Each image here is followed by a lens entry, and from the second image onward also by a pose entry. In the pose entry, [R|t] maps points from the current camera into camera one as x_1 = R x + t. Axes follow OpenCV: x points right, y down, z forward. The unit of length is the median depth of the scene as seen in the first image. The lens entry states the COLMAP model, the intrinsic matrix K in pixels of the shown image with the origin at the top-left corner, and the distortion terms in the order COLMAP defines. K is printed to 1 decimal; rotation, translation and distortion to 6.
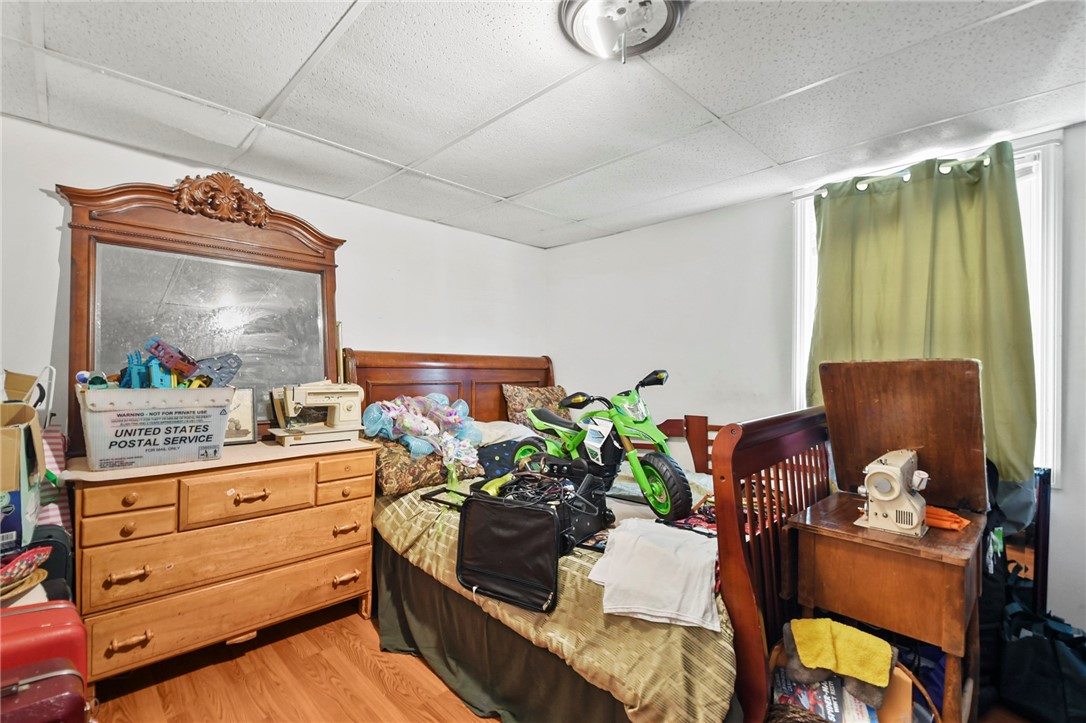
lens RADIAL K [[484.3, 0, 541.0], [0, 484.3, 368.8], [0, 0, 1]] dist [0.019741, -0.017544]
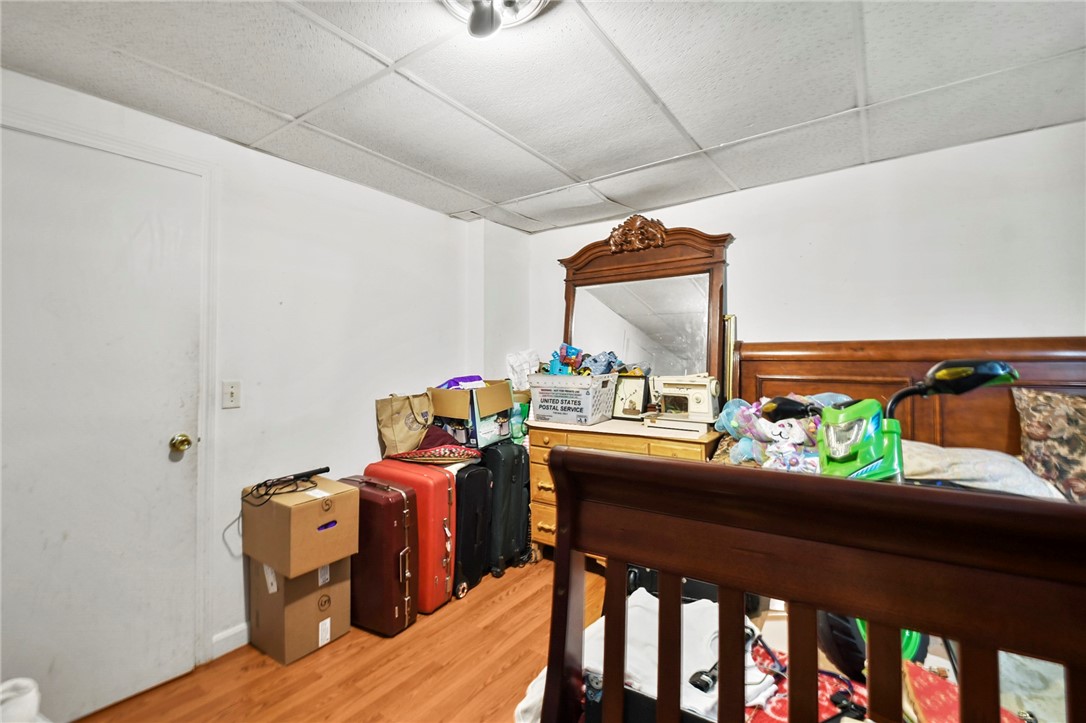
lens RADIAL K [[484.3, 0, 541.3], [0, 484.3, 354.9], [0, 0, 1]] dist [0.019741, -0.017544]
pose [[0.144846, -0.017774, -0.989295, 0.643245], [0.004150, 0.999841, -0.017356, 0.001266], [0.989446, -0.001592, 0.144897, 0.579742]]
